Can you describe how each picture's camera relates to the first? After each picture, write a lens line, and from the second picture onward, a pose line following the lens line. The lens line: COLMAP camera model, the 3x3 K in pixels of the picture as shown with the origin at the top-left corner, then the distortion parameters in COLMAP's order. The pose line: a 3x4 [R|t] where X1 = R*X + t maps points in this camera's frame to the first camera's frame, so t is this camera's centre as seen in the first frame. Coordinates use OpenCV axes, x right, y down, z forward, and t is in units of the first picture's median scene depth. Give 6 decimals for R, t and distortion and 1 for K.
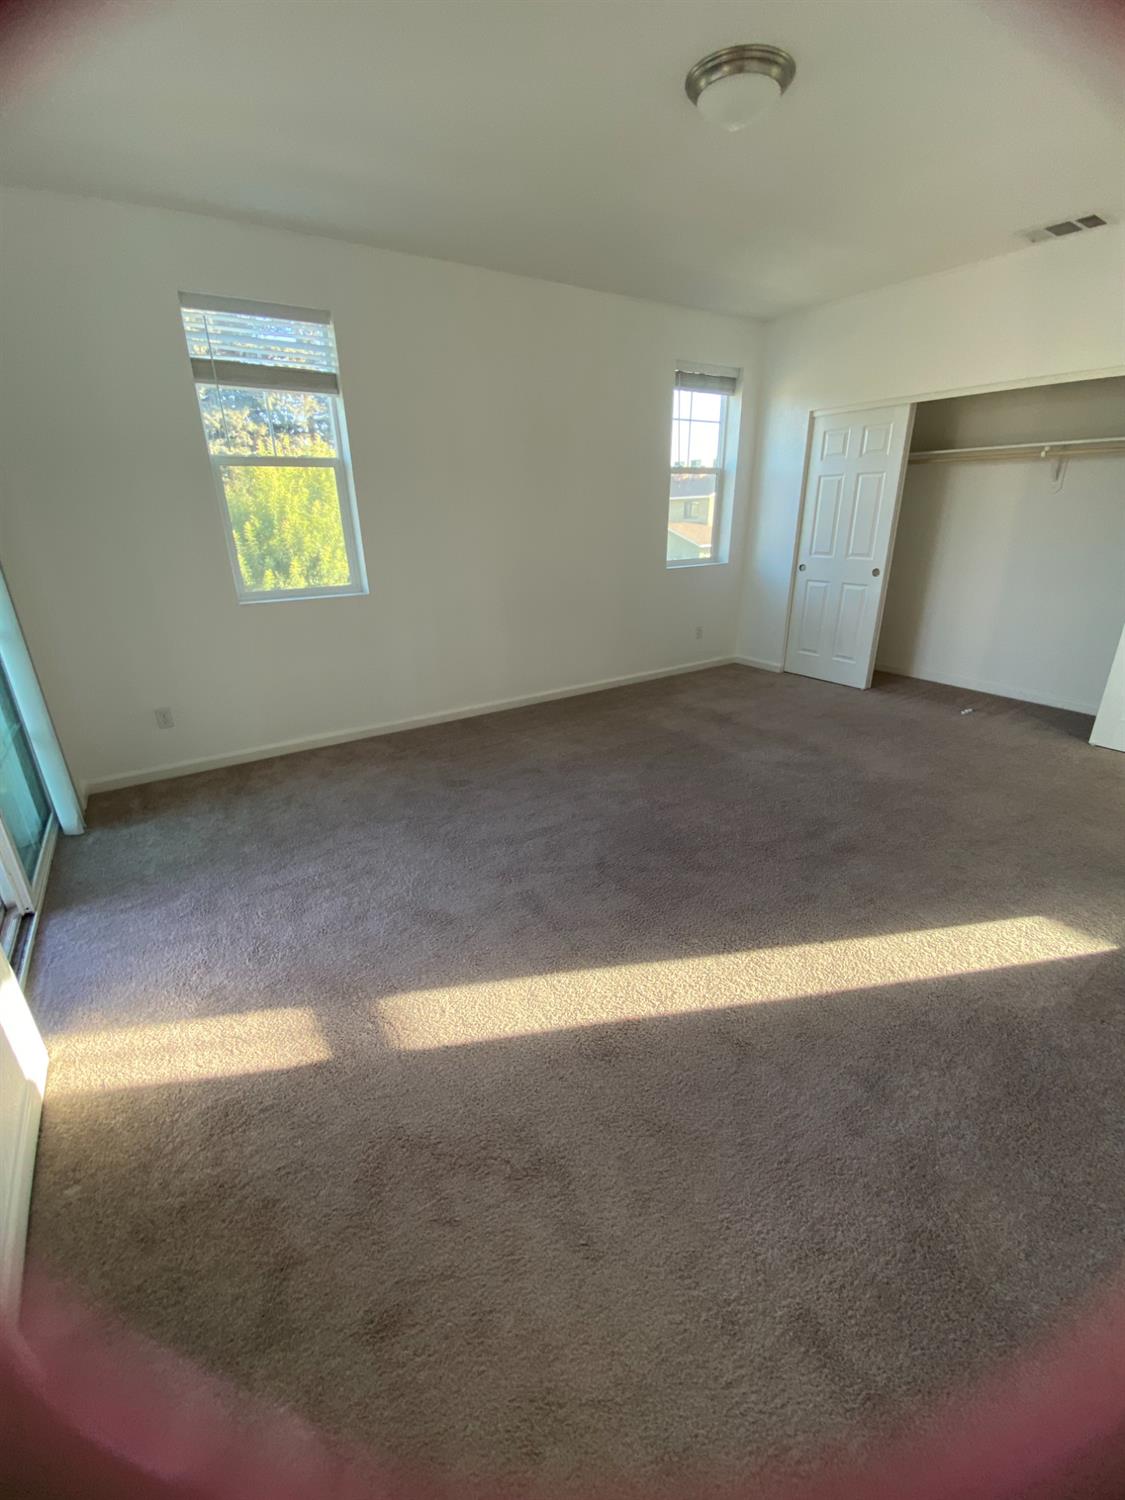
lens RADIAL K [[614.8, 0, 553.6], [0, 614.8, 742.9], [0, 0, 1]] dist [0.052586, -0.023477]
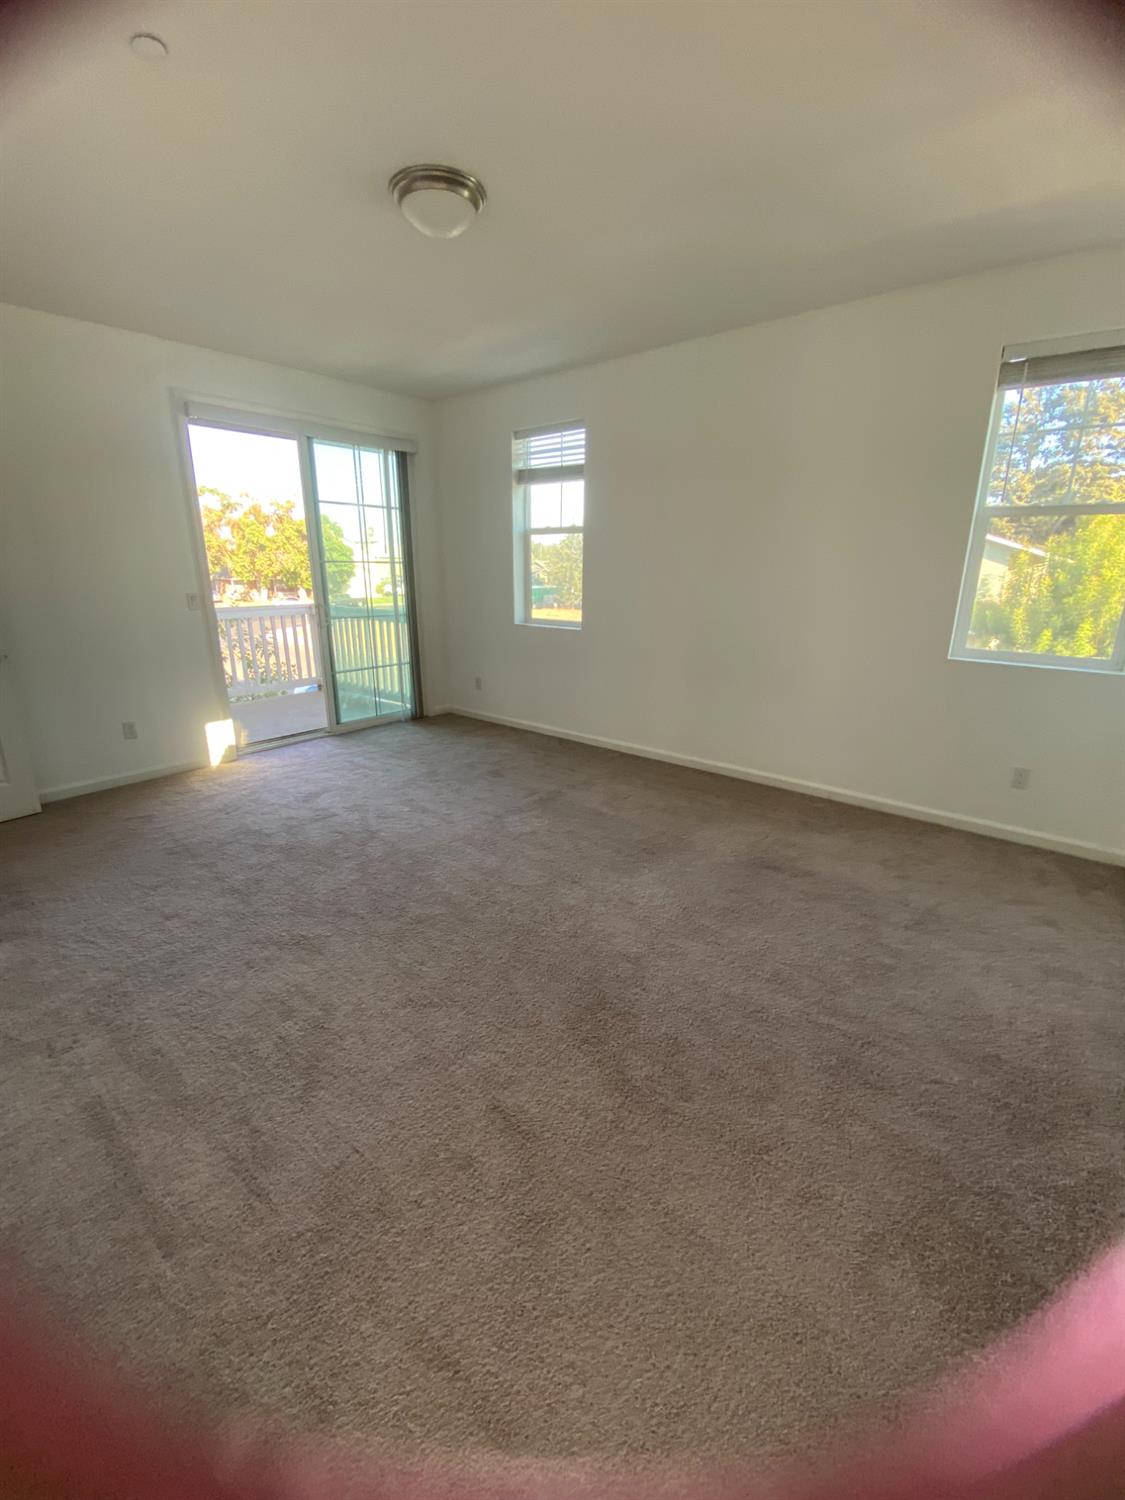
lens RADIAL K [[614.8, 0, 553.6], [0, 614.8, 742.9], [0, 0, 1]] dist [0.052586, -0.023477]
pose [[0.293192, 0.284715, -0.912675, 1.006381], [-0.351246, 0.919945, 0.174147, -0.253756], [0.889193, 0.269515, 0.369726, 0.621227]]
